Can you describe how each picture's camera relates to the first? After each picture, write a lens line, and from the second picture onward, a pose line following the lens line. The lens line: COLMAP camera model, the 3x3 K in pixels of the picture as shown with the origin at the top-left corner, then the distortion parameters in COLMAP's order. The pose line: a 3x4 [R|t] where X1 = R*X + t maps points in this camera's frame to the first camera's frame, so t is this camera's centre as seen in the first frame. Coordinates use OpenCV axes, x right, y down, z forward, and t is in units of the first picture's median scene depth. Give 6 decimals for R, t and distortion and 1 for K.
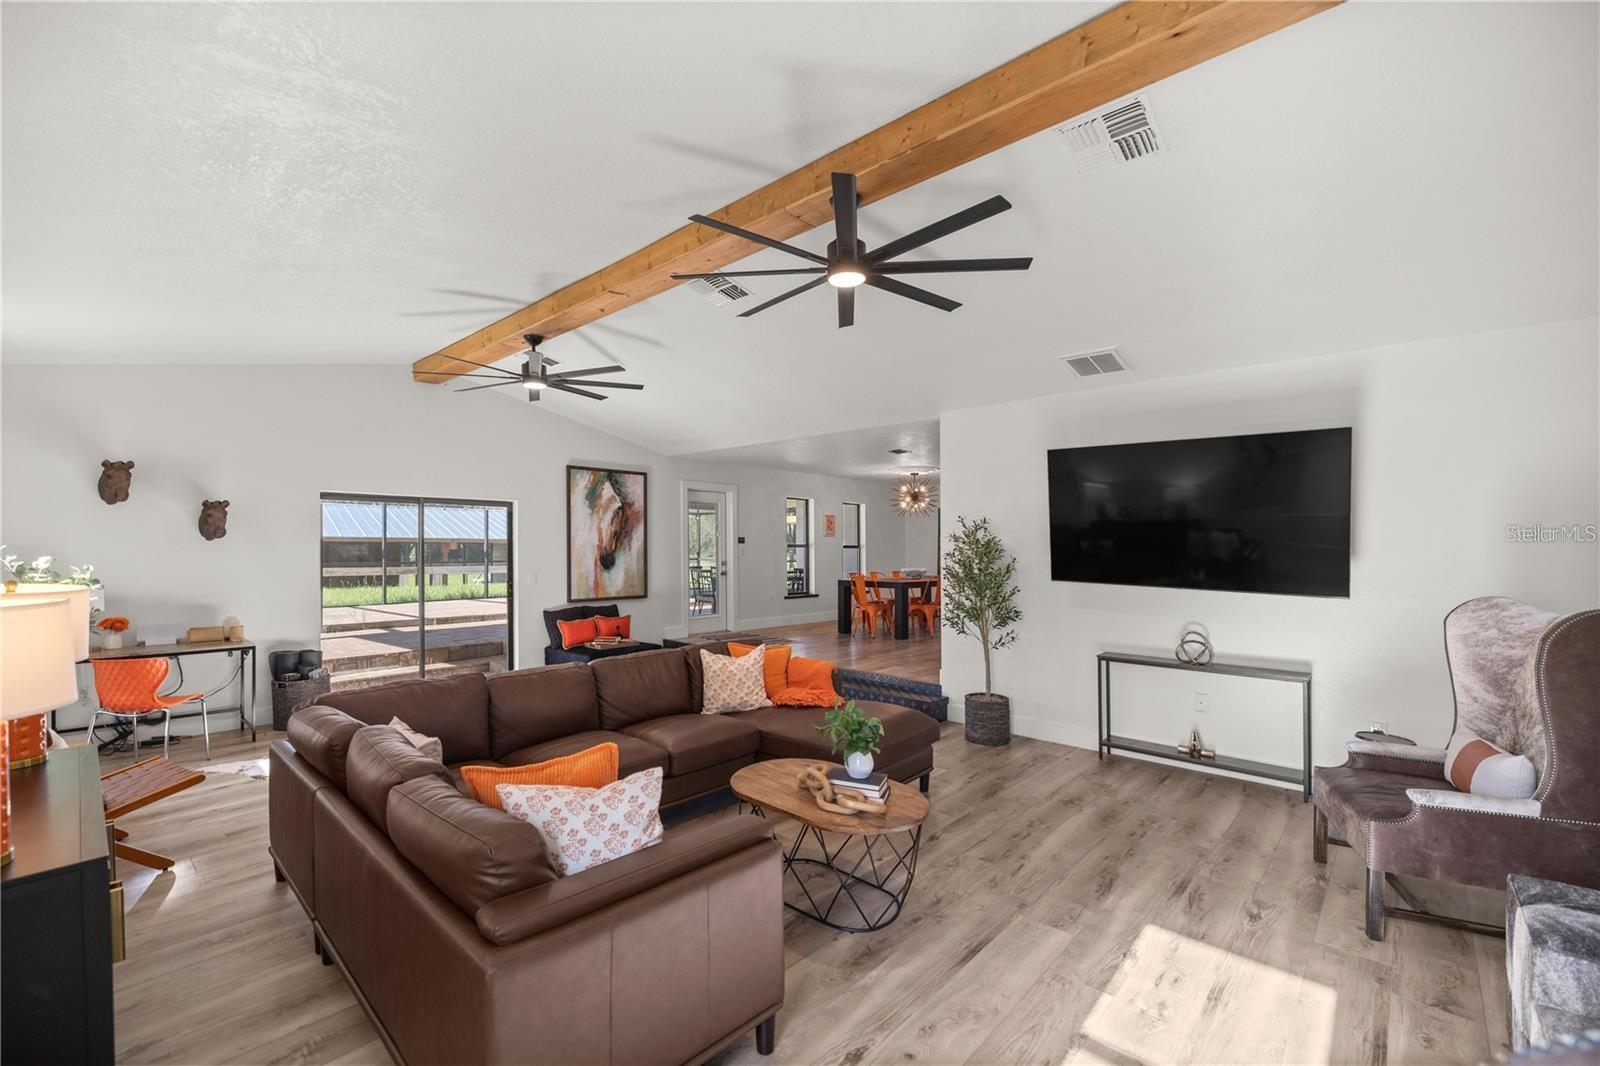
lens RADIAL K [[673.0, 0, 804.7], [0, 673.0, 538.2], [0, 0, 1]] dist [0.001183, -0.000053]
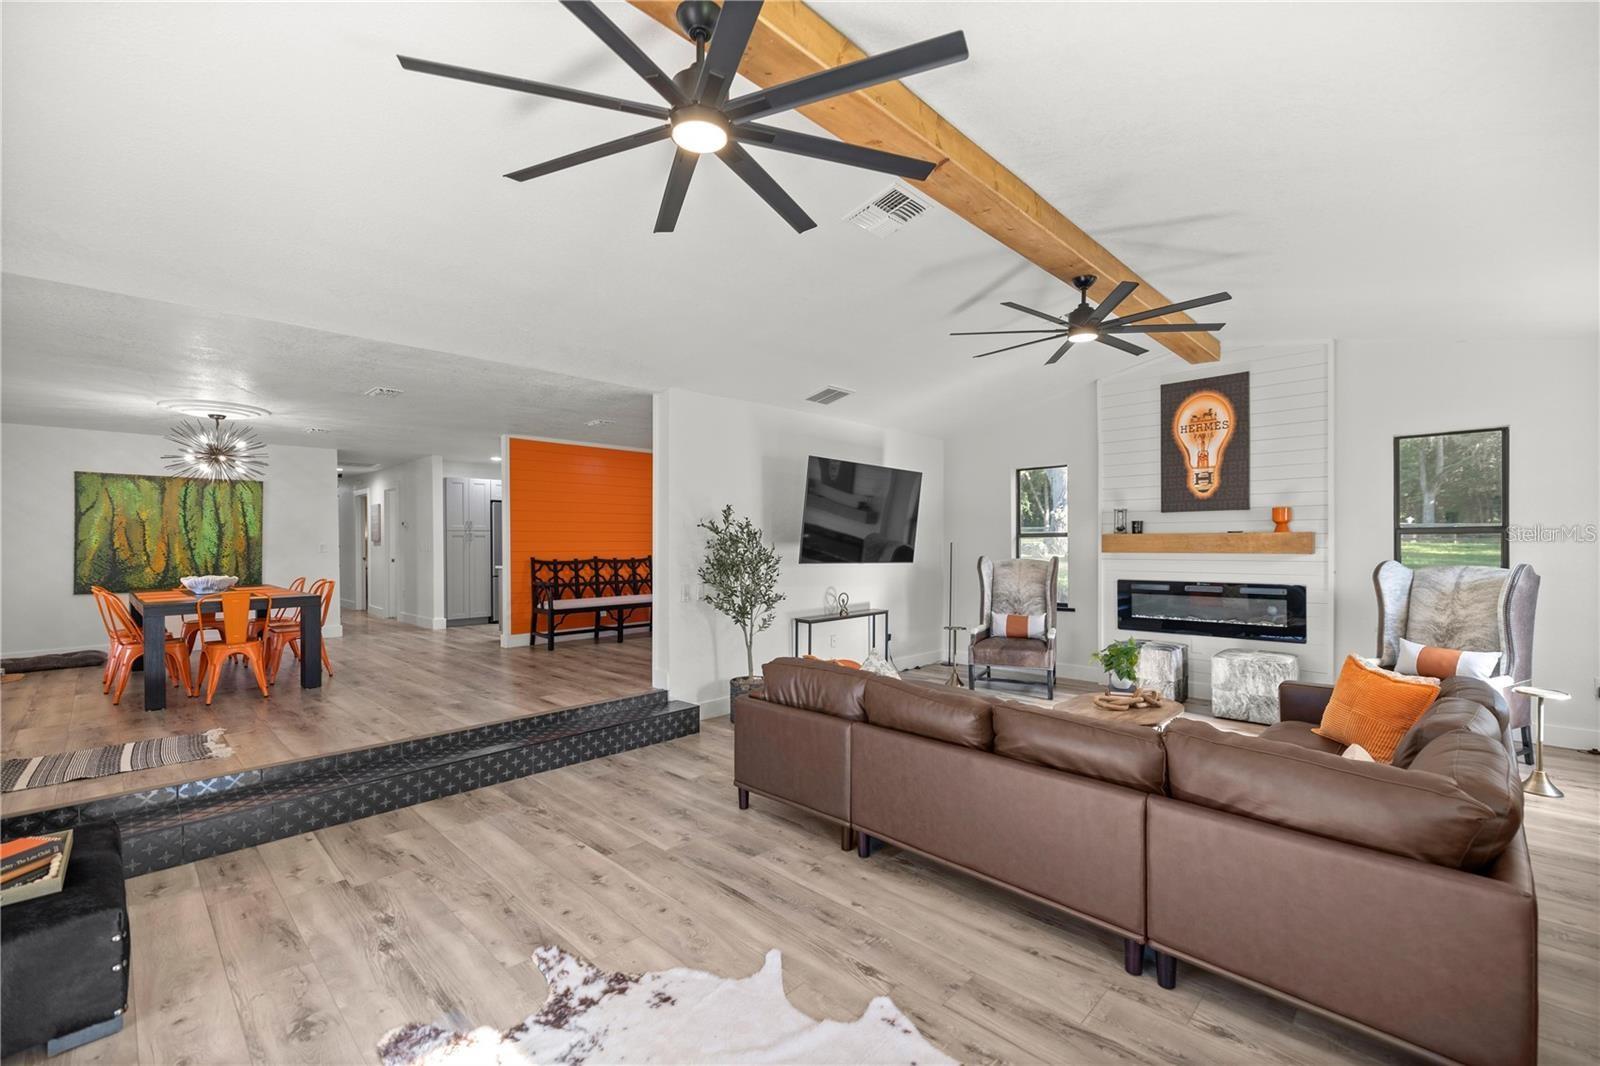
lens RADIAL K [[673.0, 0, 804.7], [0, 673.0, 538.2], [0, 0, 1]] dist [0.001183, -0.000053]
pose [[0.032736, 0.001559, 0.999463, -0.798440], [-0.004509, 0.999989, -0.001412, 0.018699], [-0.999454, -0.004460, 0.032743, 0.913814]]
